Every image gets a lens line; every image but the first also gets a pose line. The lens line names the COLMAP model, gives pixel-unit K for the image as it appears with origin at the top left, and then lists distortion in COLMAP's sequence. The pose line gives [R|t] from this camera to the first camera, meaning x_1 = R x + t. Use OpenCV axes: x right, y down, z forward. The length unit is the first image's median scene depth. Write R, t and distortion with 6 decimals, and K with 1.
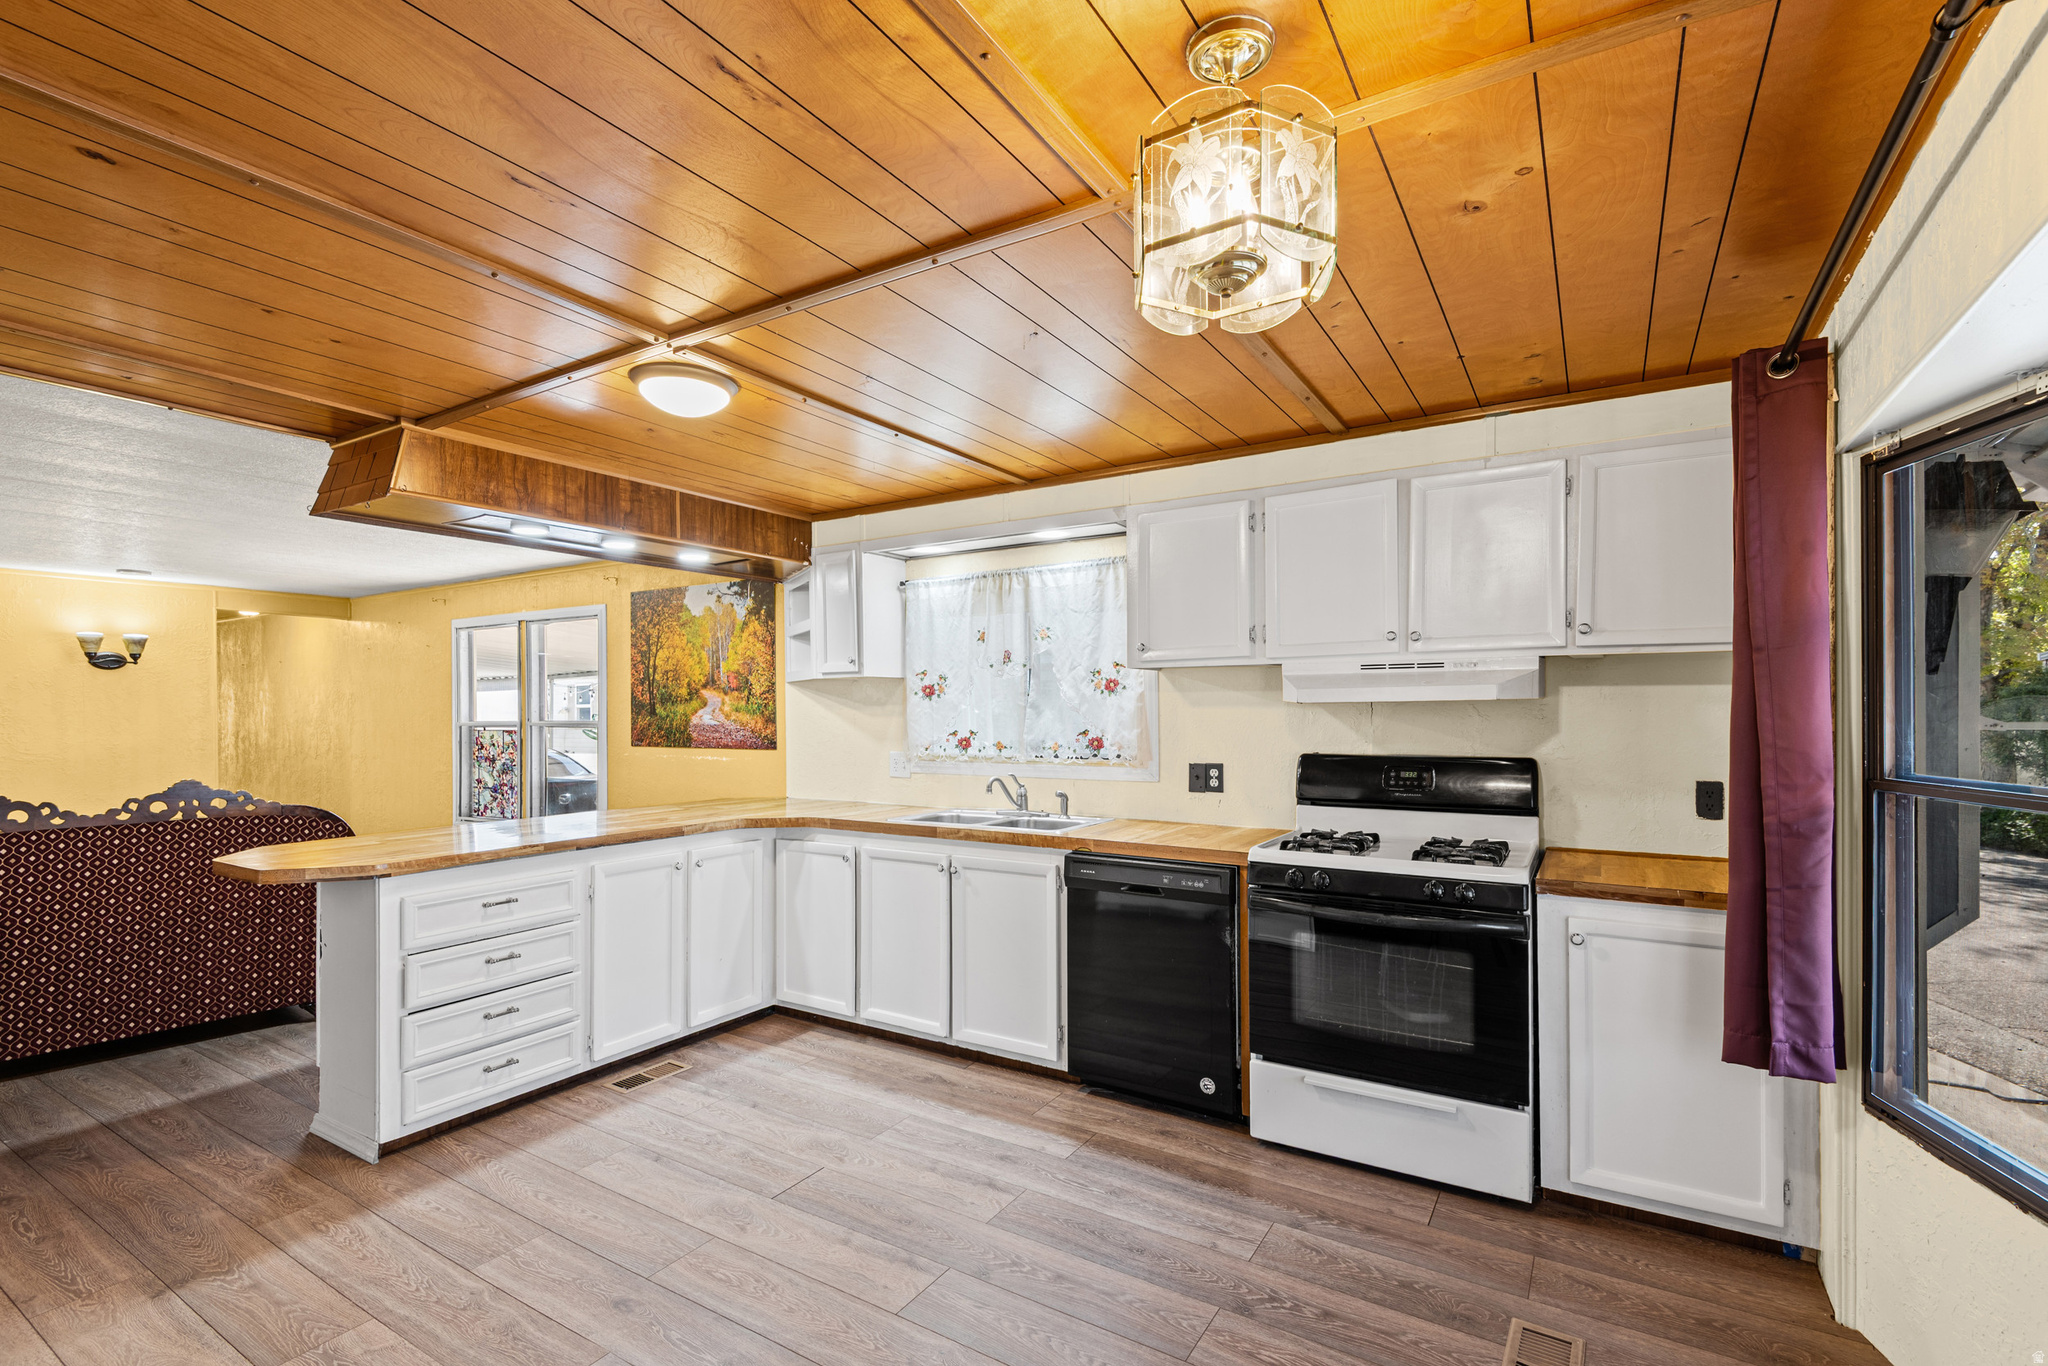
lens RADIAL K [[941.6, 0, 997.2], [0, 941.6, 701.6], [0, 0, 1]] dist [0.020138, -0.011457]
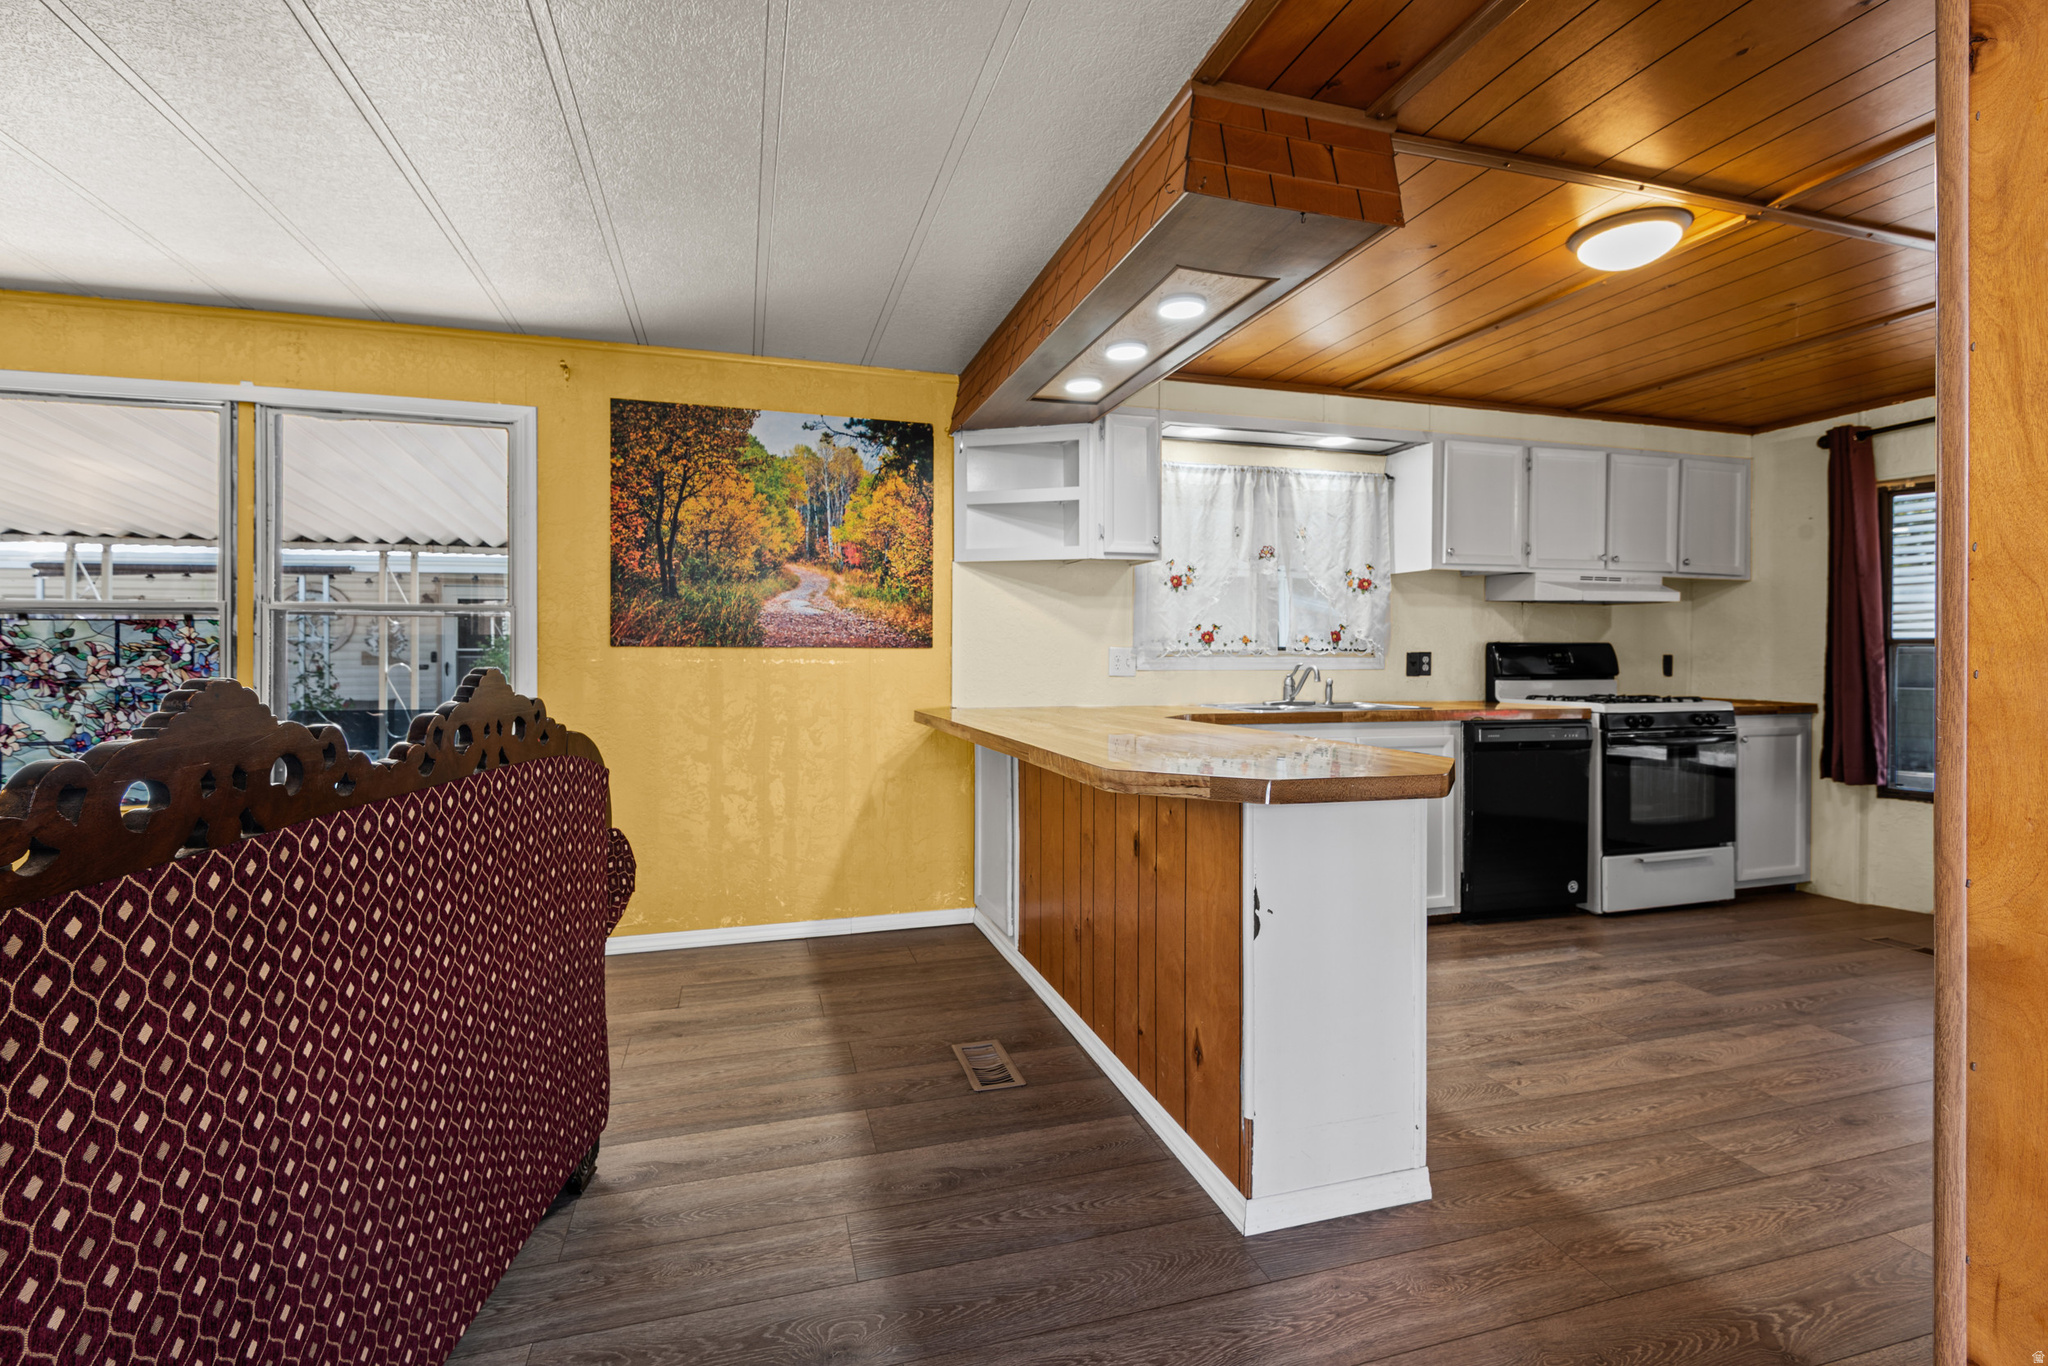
lens RADIAL K [[941.6, 0, 1017.9], [0, 941.6, 653.3], [0, 0, 1]] dist [0.020138, -0.011457]
pose [[0.644433, 0.009774, 0.764598, -0.928282], [-0.012267, 0.999922, -0.002443, 0.067136], [-0.764562, -0.007805, 0.644503, 0.533138]]
